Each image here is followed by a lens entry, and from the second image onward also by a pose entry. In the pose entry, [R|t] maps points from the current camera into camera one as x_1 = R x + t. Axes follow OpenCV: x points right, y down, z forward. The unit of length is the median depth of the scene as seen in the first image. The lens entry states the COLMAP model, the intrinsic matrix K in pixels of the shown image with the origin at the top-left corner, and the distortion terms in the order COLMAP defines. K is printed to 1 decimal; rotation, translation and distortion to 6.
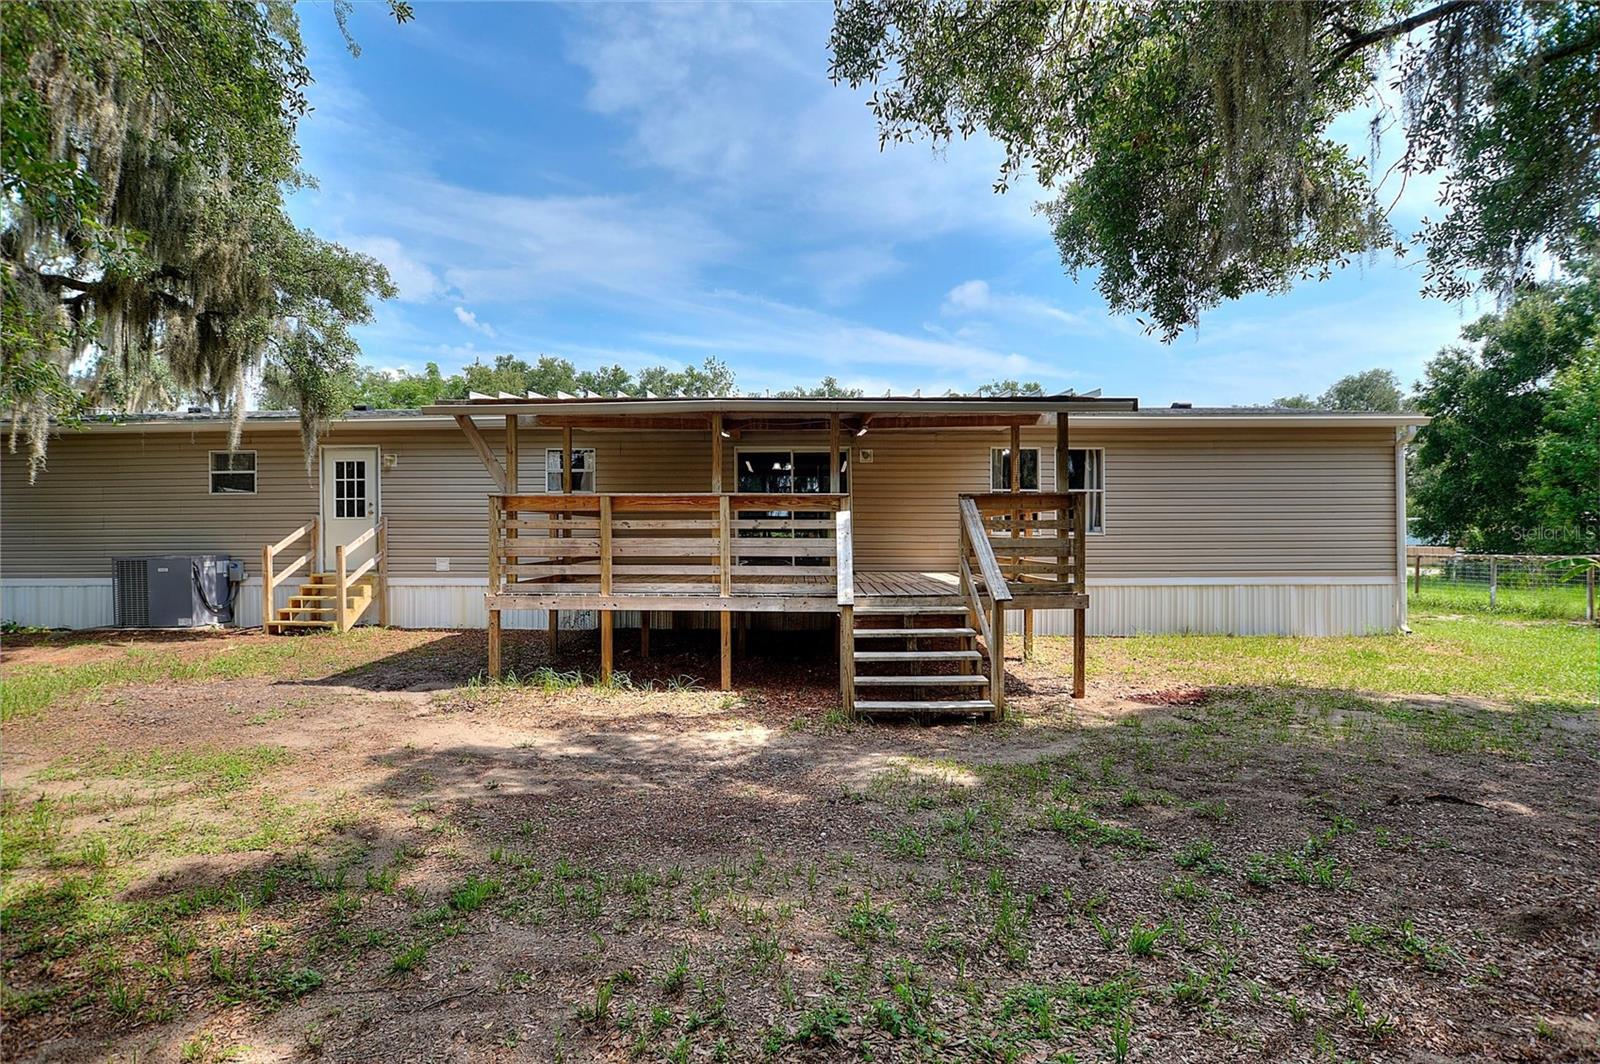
lens RADIAL K [[770.8, 0, 774.5], [0, 770.8, 531.0], [0, 0, 1]] dist [-0.045053, -0.001137]
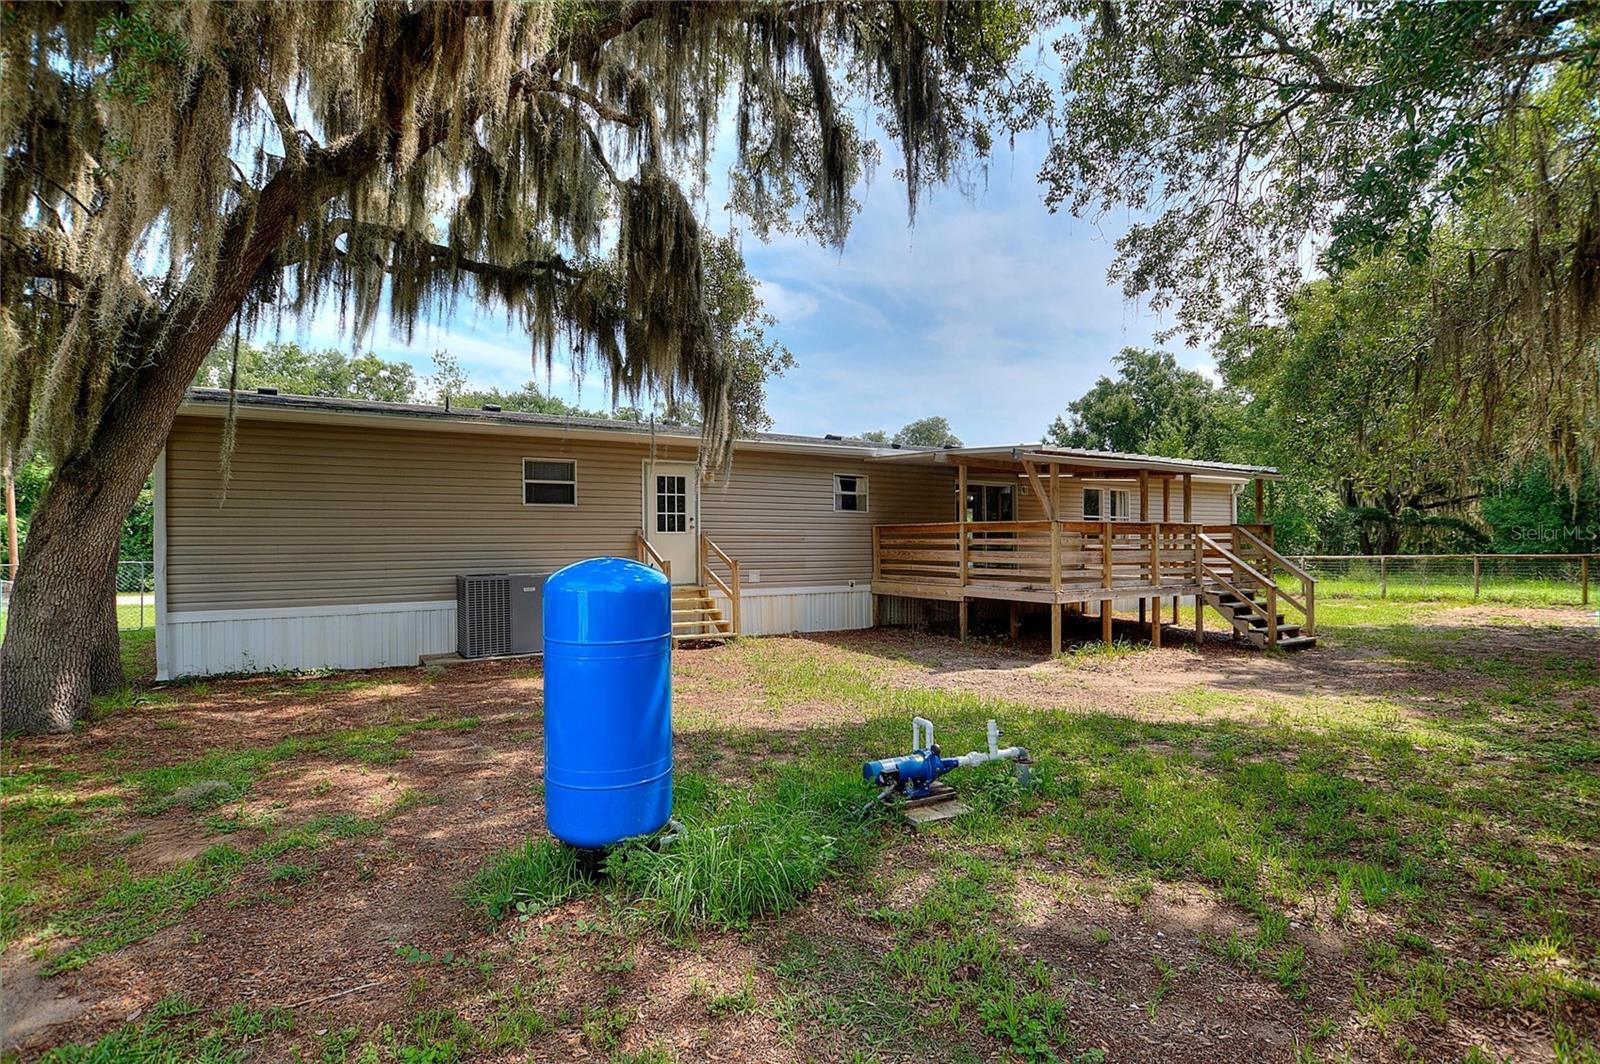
lens RADIAL K [[770.8, 0, 774.5], [0, 770.8, 531.0], [0, 0, 1]] dist [-0.045053, -0.001137]
pose [[0.846428, 0.007034, 0.532457, -0.988190], [-0.001356, 0.999938, -0.011054, -0.007732], [-0.532502, 0.008634, 0.846385, 0.058651]]
